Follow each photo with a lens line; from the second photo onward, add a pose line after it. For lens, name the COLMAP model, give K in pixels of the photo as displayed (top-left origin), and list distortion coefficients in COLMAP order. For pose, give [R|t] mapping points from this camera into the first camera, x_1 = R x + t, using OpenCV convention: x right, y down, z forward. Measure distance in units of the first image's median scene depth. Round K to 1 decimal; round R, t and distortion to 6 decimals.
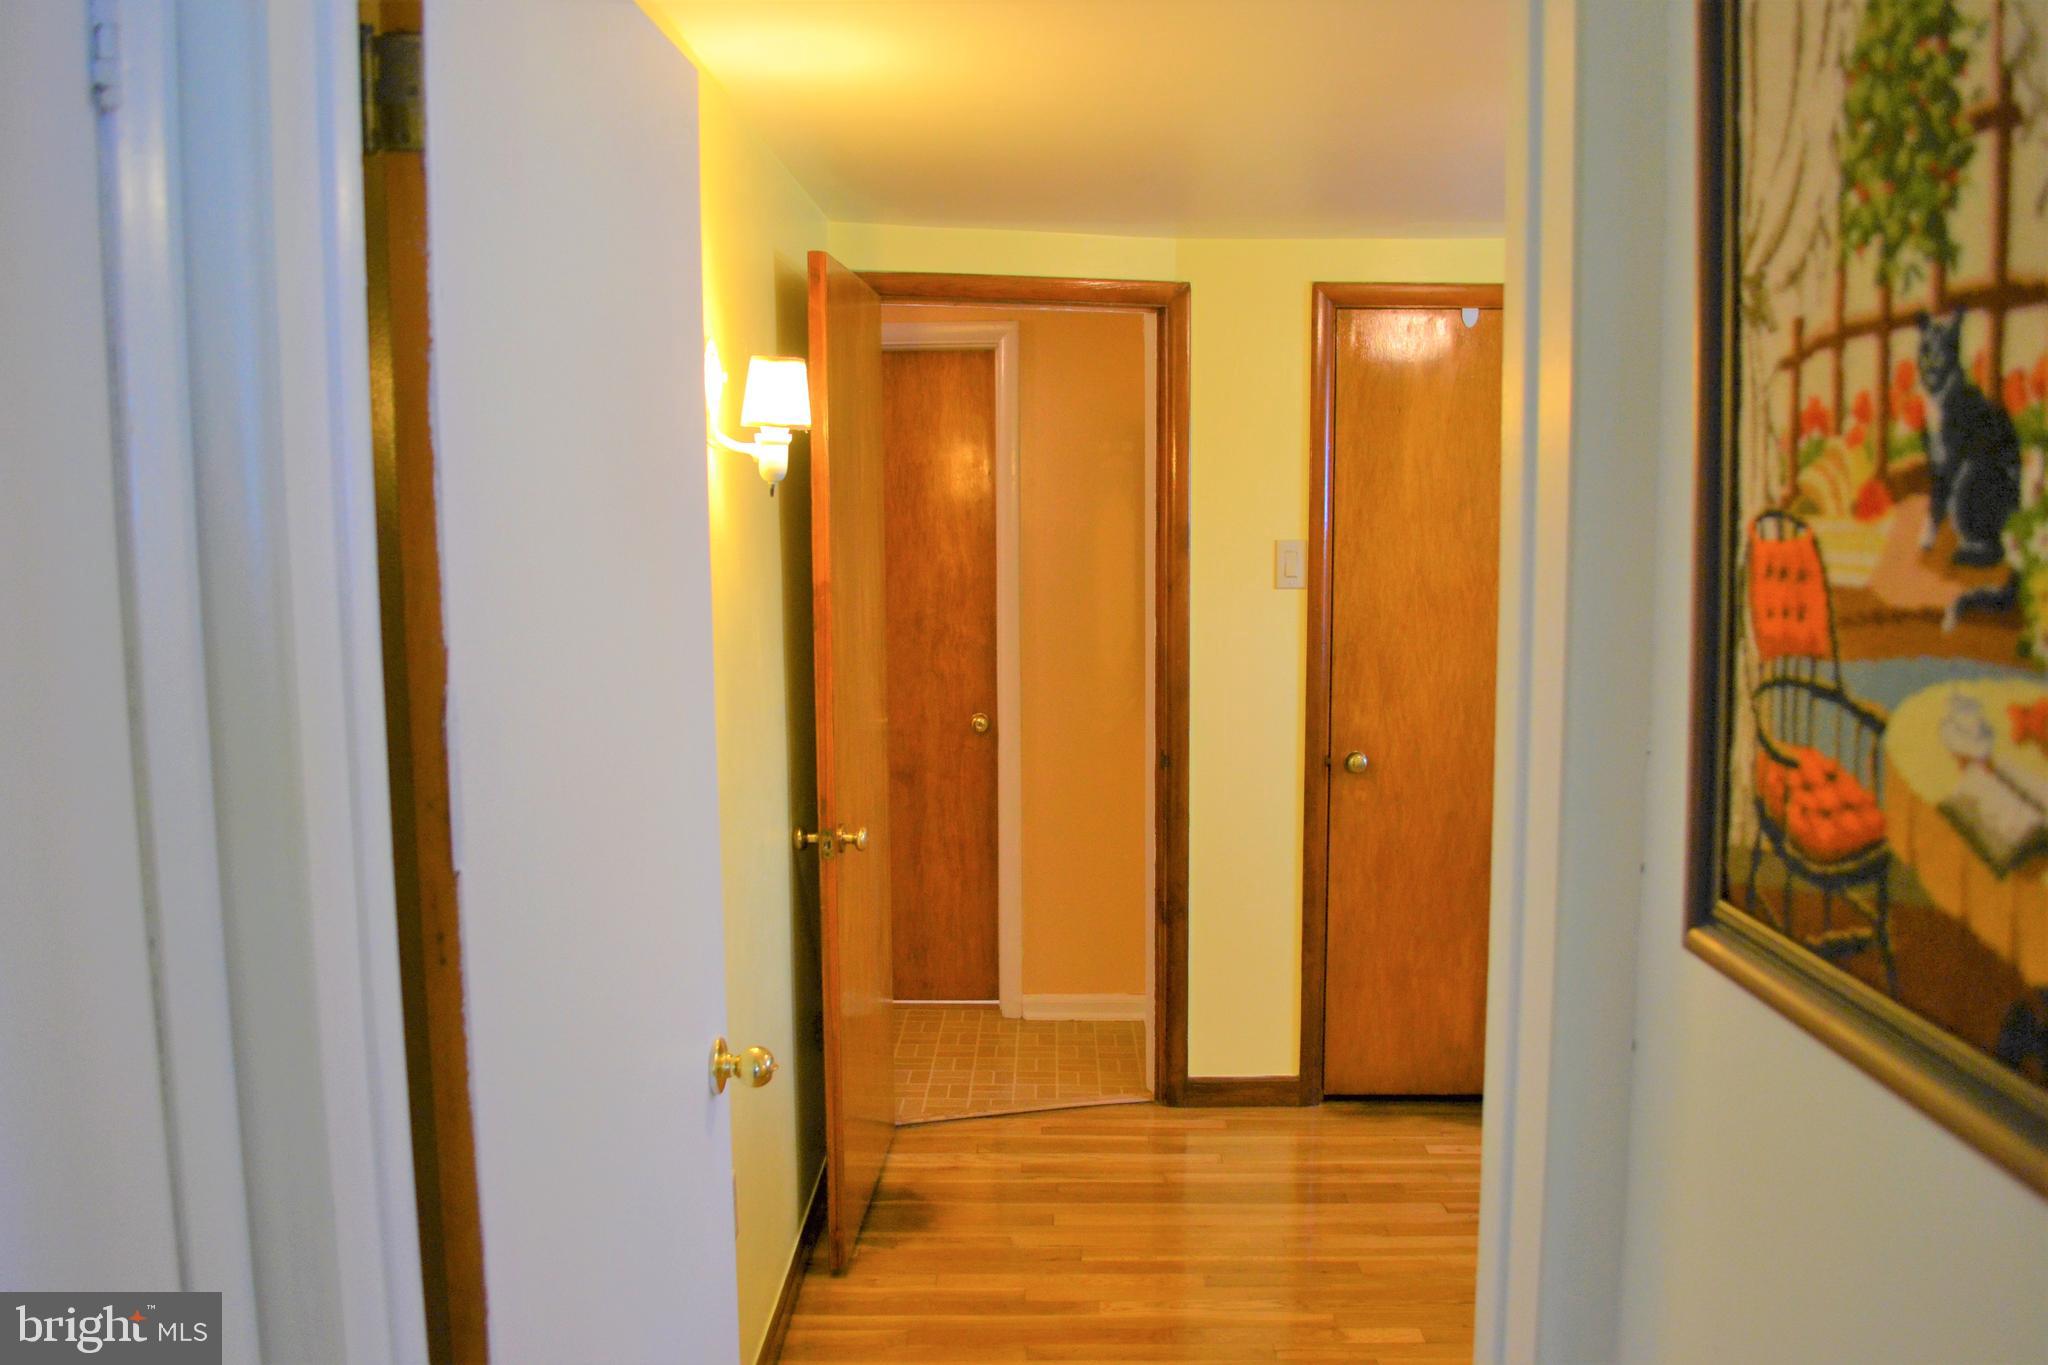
lens RADIAL K [[1638.2, 0, 1023.2], [0, 1638.2, 700.4], [0, 0, 1]] dist [-0.081938, 0.007287]
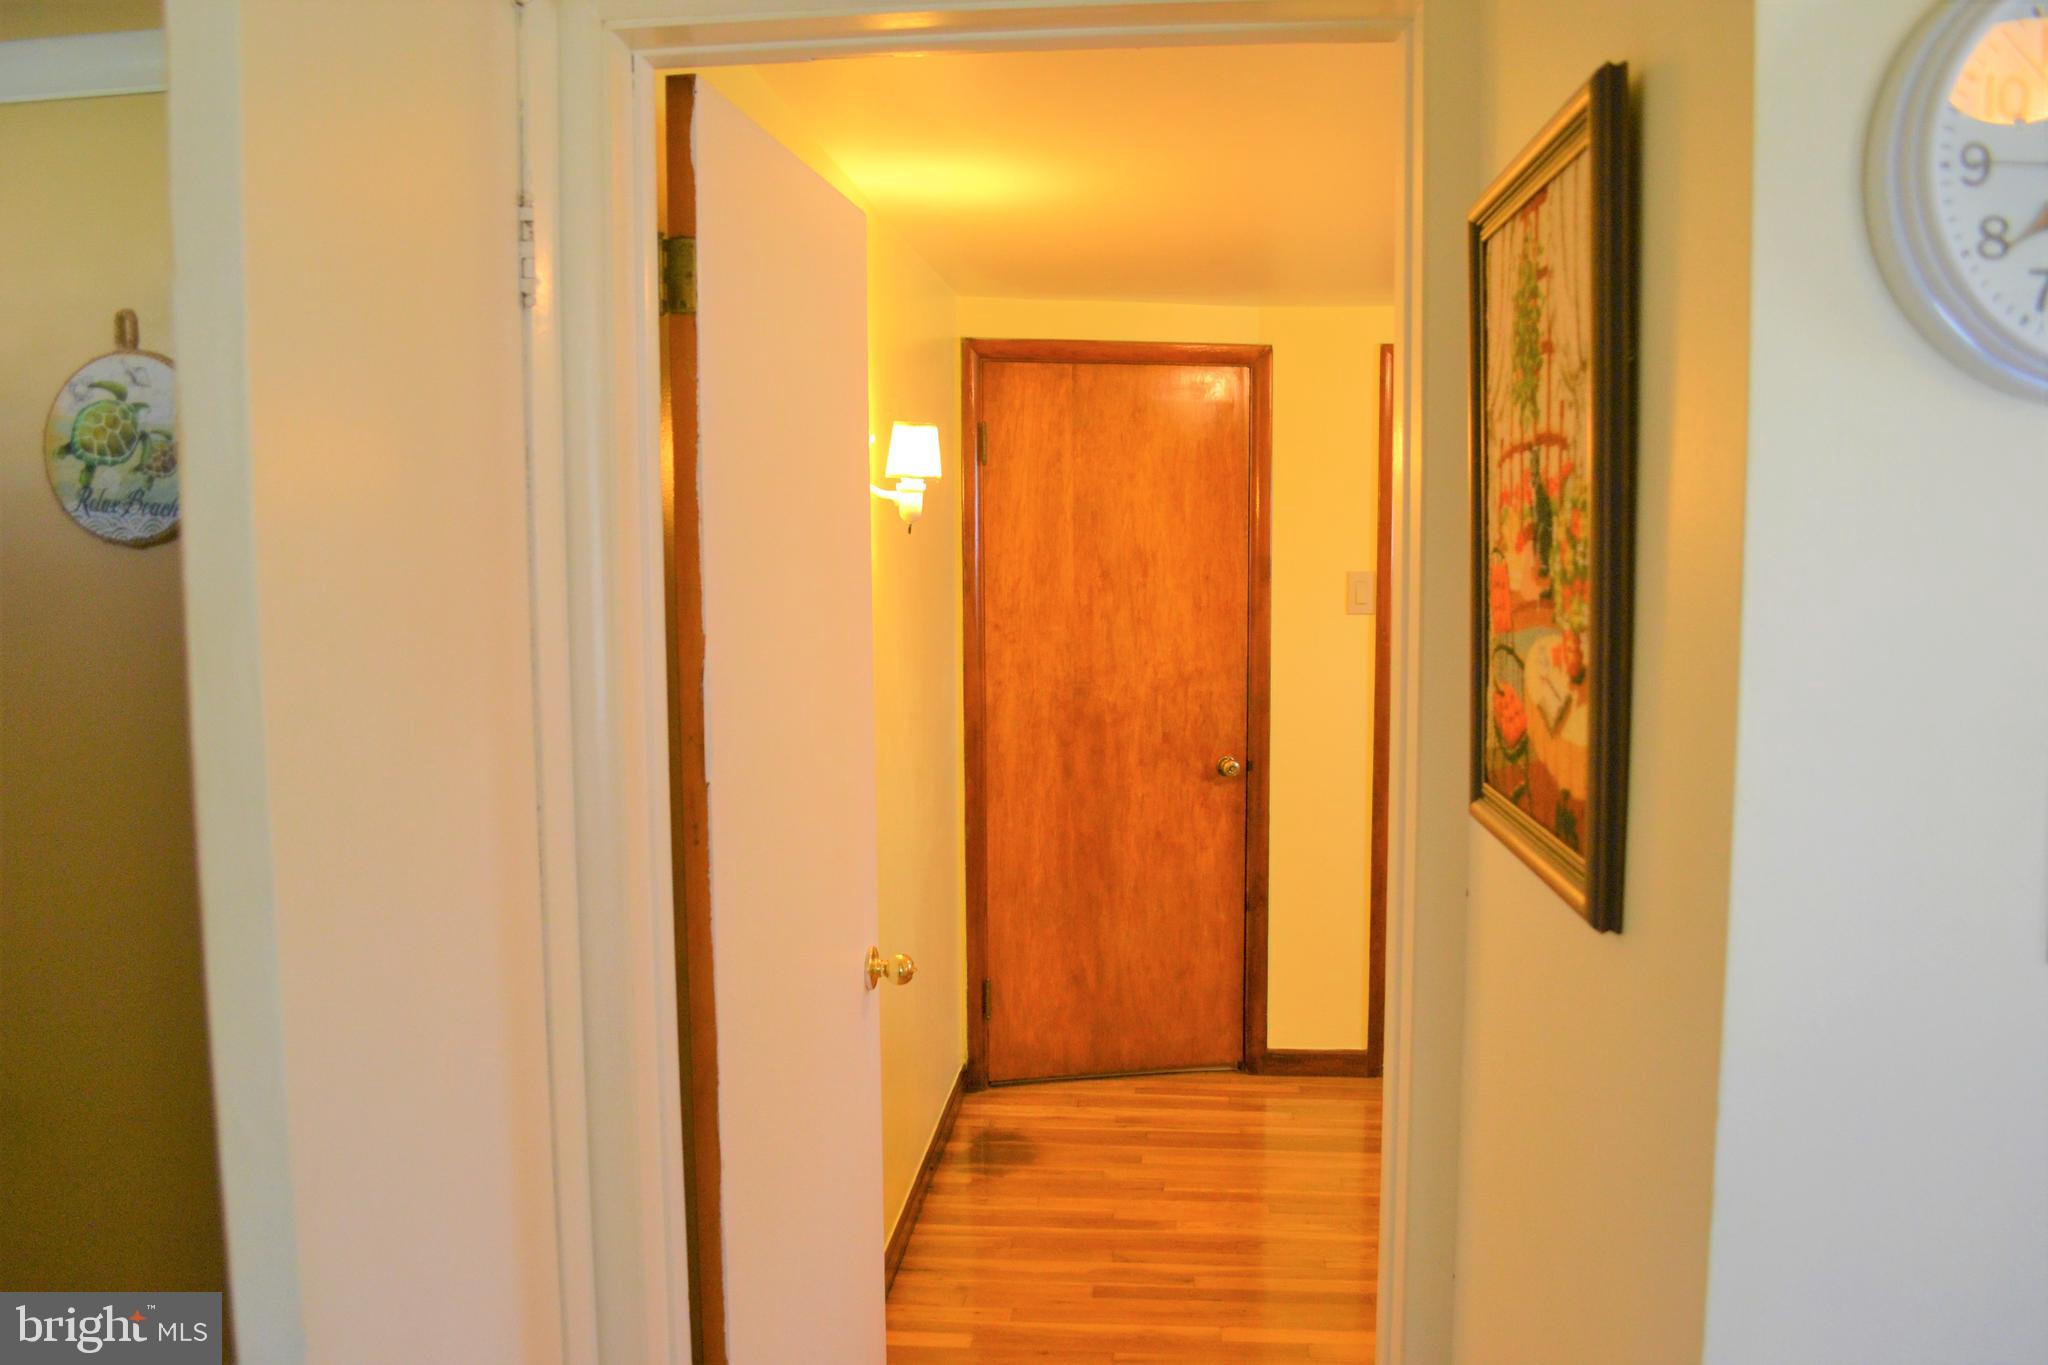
lens RADIAL K [[1638.2, 0, 1023.2], [0, 1638.2, 700.4], [0, 0, 1]] dist [-0.081938, 0.007287]
pose [[0.997086, 0.008983, -0.075749, 0.024212], [-0.010474, 0.999759, -0.019307, 0.021826], [0.075557, 0.020044, 0.996940, -0.200985]]
